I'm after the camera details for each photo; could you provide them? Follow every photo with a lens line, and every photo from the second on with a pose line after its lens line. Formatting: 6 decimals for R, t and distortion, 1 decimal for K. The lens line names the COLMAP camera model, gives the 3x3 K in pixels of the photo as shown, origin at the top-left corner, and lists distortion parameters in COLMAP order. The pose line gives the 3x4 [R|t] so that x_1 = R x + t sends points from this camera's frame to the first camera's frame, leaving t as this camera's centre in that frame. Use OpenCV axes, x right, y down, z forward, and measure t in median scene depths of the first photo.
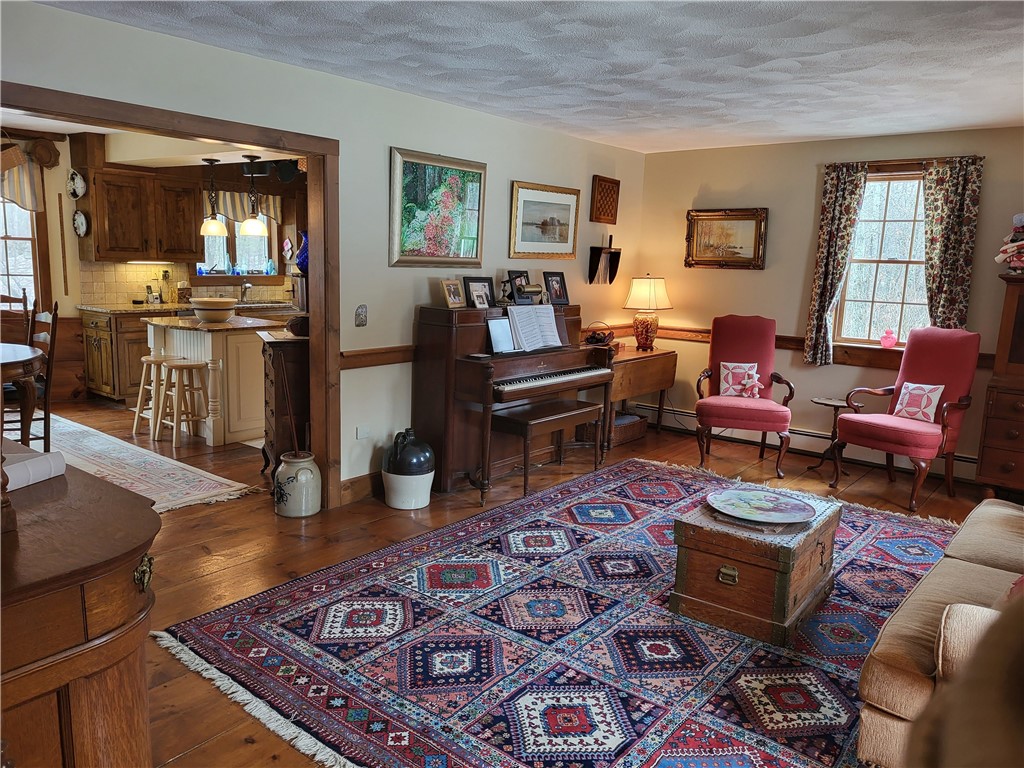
lens RADIAL K [[775.2, 0, 512.0], [0, 775.2, 384.0], [0, 0, 1]] dist [0.037678, -0.004215]
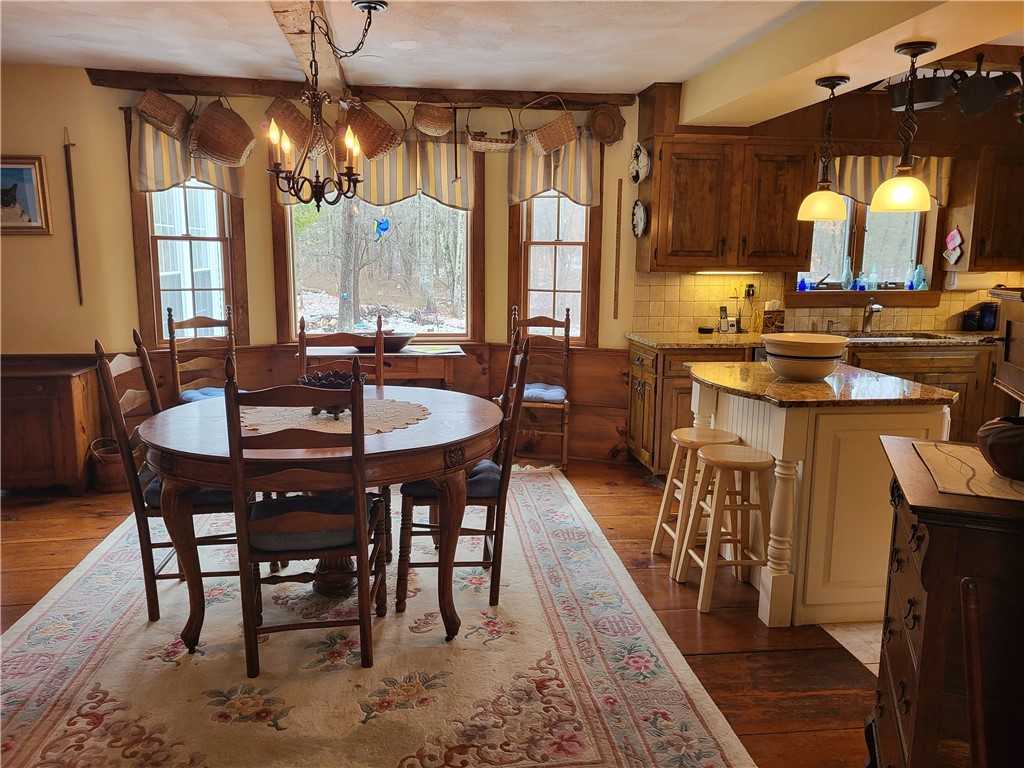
lens RADIAL K [[780.3, 0, 512.0], [0, 780.3, 384.0], [0, 0, 1]] dist [0.040454, -0.005626]
pose [[0.726008, 0.087633, -0.682079, -0.165519], [-0.099010, 0.994834, 0.022428, -0.072273], [0.680521, 0.051249, 0.730934, 0.493353]]
